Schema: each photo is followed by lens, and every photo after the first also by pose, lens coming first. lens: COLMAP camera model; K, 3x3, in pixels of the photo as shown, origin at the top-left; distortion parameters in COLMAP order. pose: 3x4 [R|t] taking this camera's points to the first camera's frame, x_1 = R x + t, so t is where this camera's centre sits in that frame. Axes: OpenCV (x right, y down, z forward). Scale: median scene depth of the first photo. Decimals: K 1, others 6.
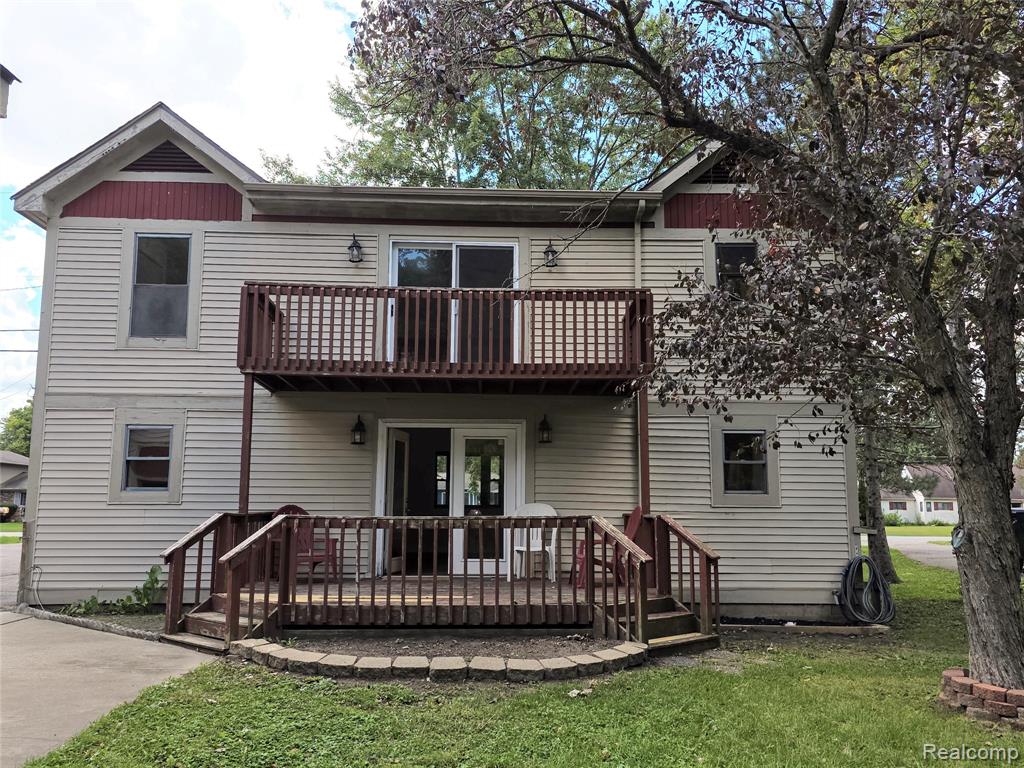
lens RADIAL K [[859.6, 0, 513.8], [0, 859.6, 384.7], [0, 0, 1]] dist [0.065764, -0.004637]
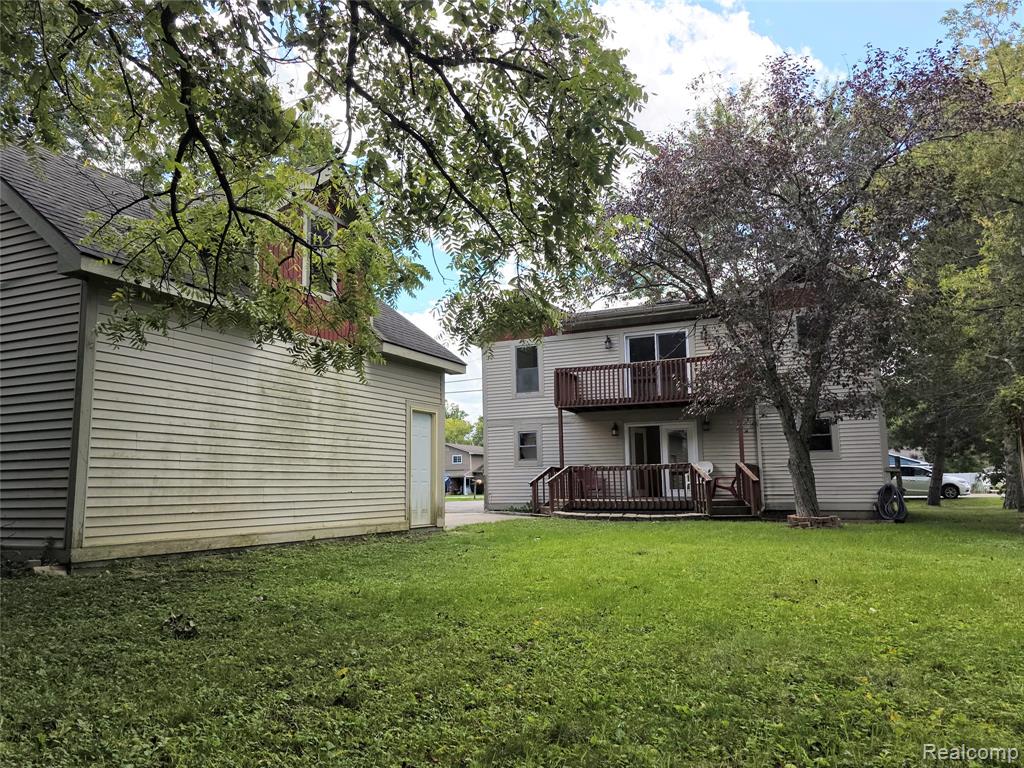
lens RADIAL K [[774.5, 0, 512.0], [0, 774.5, 383.3], [0, 0, 1]] dist [-0.003725, -0.001190]
pose [[0.890463, -0.076828, -0.448524, 0.452065], [0.081925, 0.996606, -0.008062, -0.064127], [0.447621, -0.029566, 0.893735, -0.800279]]
